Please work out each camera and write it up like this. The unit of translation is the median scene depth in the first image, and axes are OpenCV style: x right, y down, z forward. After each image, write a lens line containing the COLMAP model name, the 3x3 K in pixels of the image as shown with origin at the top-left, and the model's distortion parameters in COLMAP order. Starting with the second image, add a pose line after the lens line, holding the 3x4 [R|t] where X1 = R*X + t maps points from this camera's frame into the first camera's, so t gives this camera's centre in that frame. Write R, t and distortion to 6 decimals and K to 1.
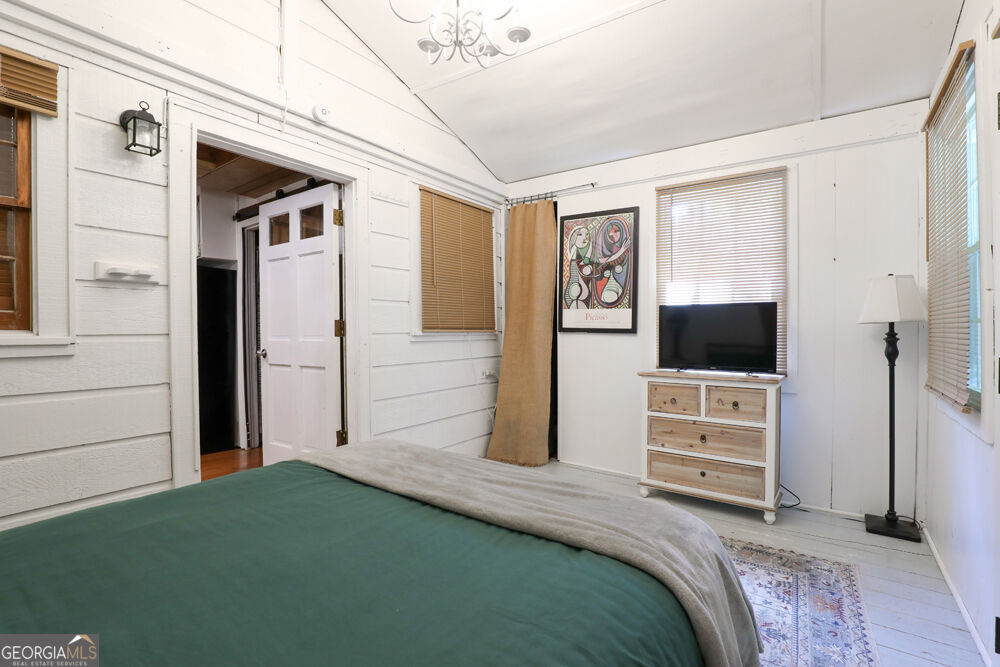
lens RADIAL K [[459.9, 0, 500.3], [0, 459.9, 331.1], [0, 0, 1]] dist [-0.012737, 0.005637]
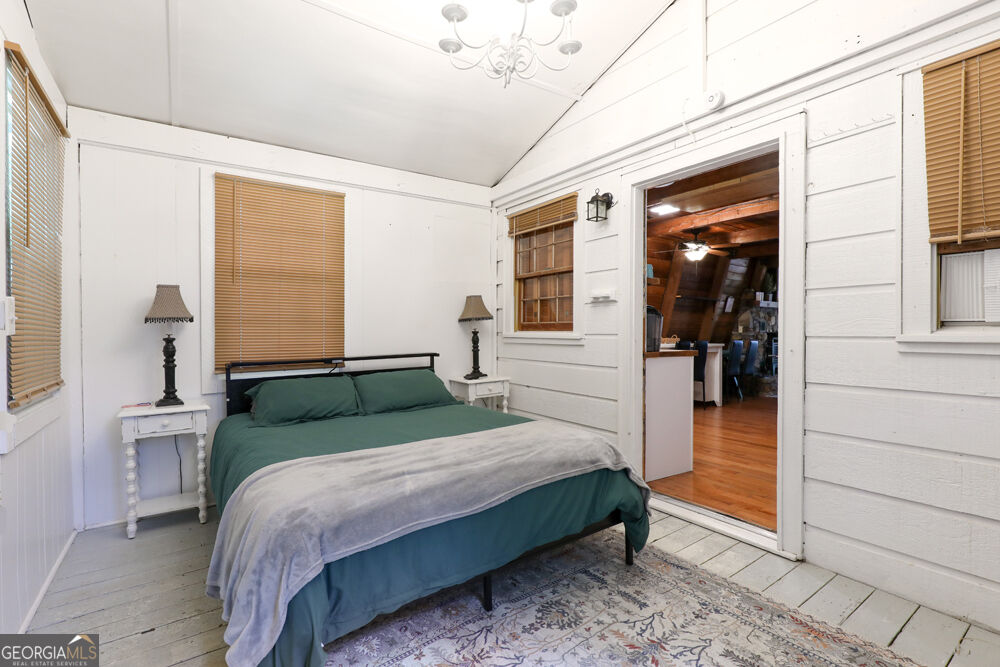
lens RADIAL K [[459.9, 0, 509.6], [0, 459.9, 333.4], [0, 0, 1]] dist [-0.012737, 0.005637]
pose [[-0.303721, 0.011554, -0.952691, 0.827372], [0.001732, 0.999932, 0.011574, -0.014295], [0.952759, 0.001865, -0.303720, 1.161707]]
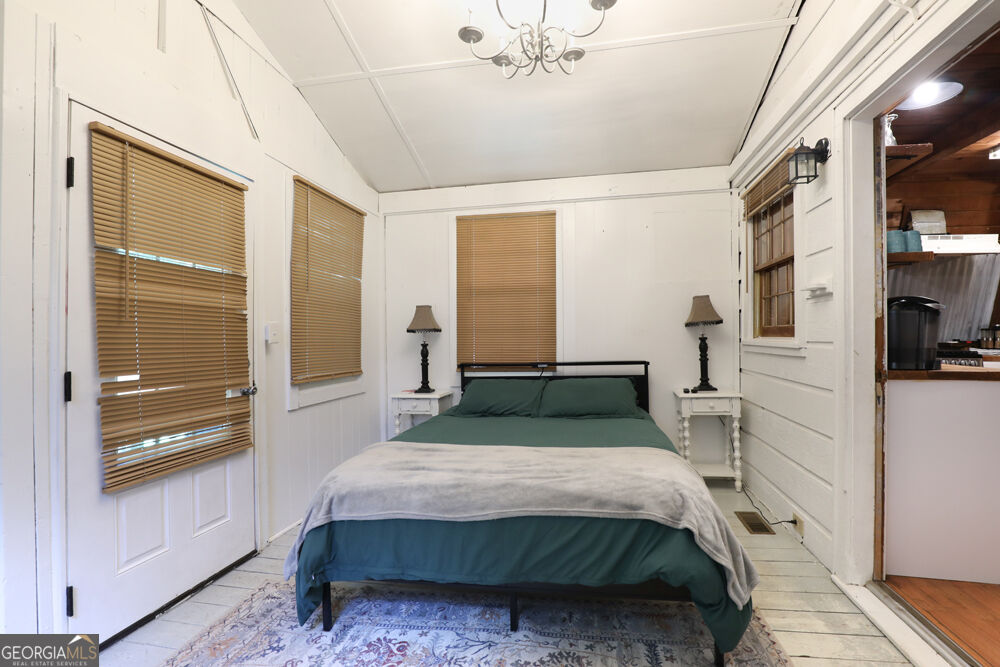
lens RADIAL K [[459.9, 0, 520.8], [0, 459.9, 338.6], [0, 0, 1]] dist [-0.012737, 0.005637]
pose [[-0.888438, 0.017175, -0.458675, 0.358246], [0.013721, 0.999847, 0.010862, -0.023826], [0.458791, 0.003357, -0.888538, 1.637801]]
